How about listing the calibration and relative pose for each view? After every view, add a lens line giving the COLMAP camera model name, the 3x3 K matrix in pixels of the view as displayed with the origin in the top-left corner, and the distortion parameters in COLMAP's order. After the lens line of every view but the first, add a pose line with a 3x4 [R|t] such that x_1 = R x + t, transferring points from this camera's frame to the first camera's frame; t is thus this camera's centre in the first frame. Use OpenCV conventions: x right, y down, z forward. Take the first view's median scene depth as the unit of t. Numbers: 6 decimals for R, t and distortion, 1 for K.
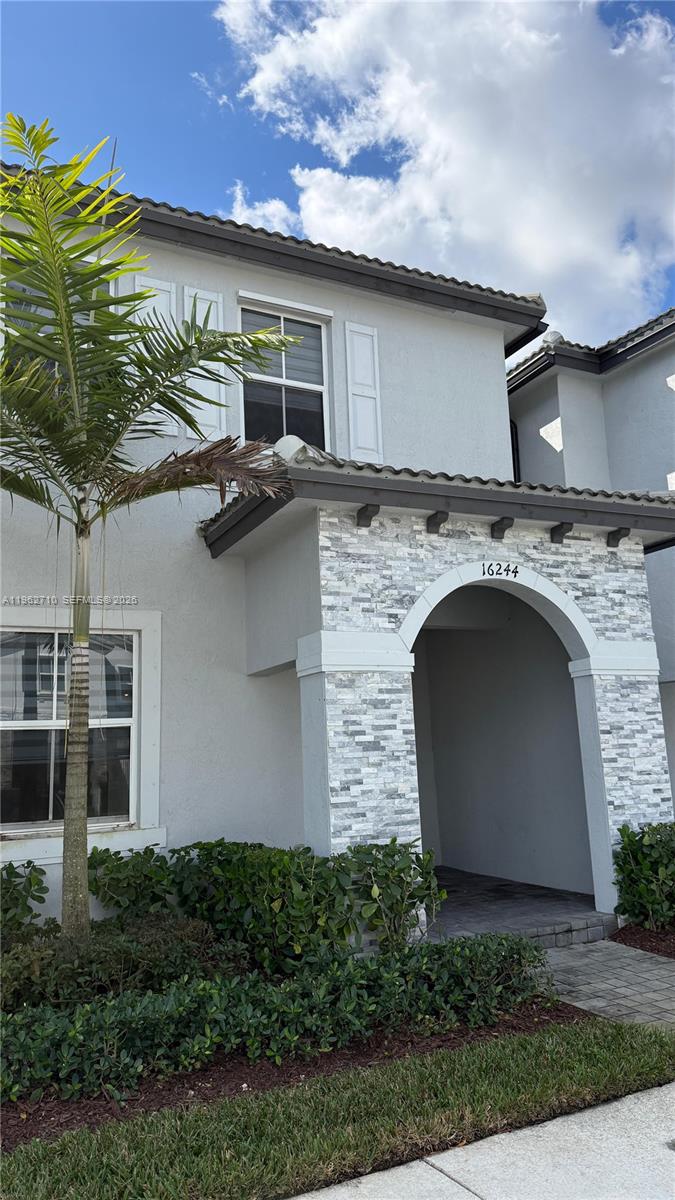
lens RADIAL K [[831.6, 0, 337.3], [0, 831.6, 616.6], [0, 0, 1]] dist [0.054629, -0.063322]
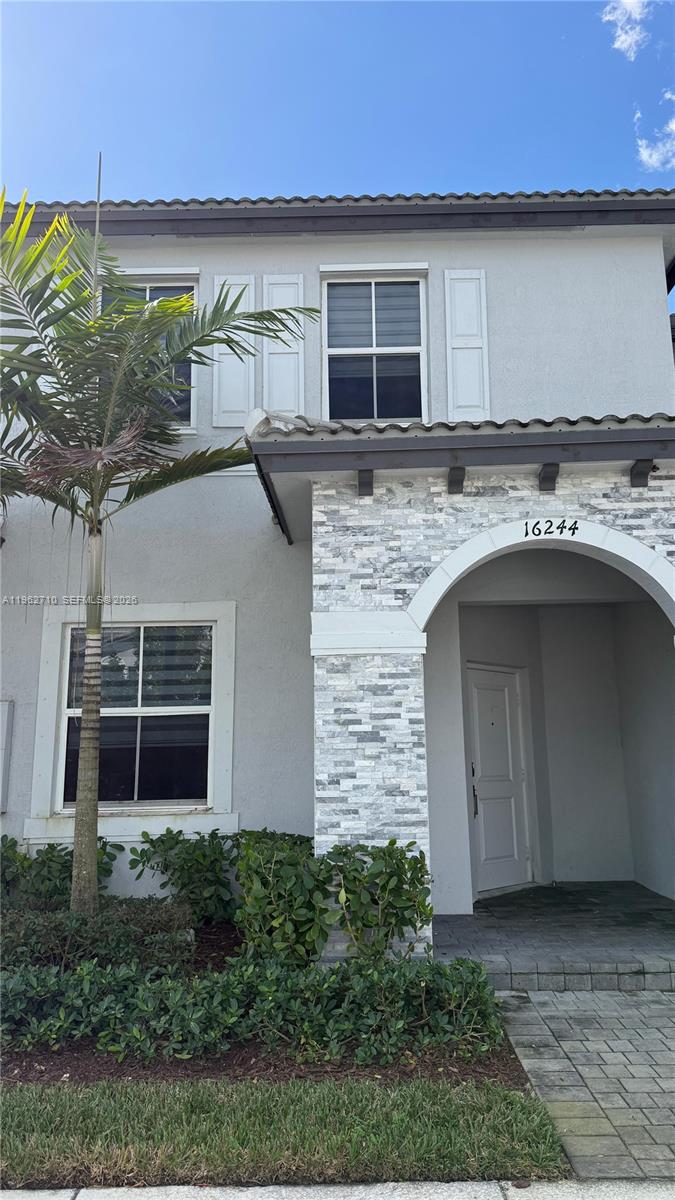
lens RADIAL K [[831.6, 0, 343.2], [0, 831.6, 617.4], [0, 0, 1]] dist [0.054629, -0.063322]
pose [[0.890693, -0.048587, -0.452001, 0.393426], [0.054650, 0.998505, 0.000359, 0.021993], [0.451308, -0.025022, 0.892017, 0.166439]]
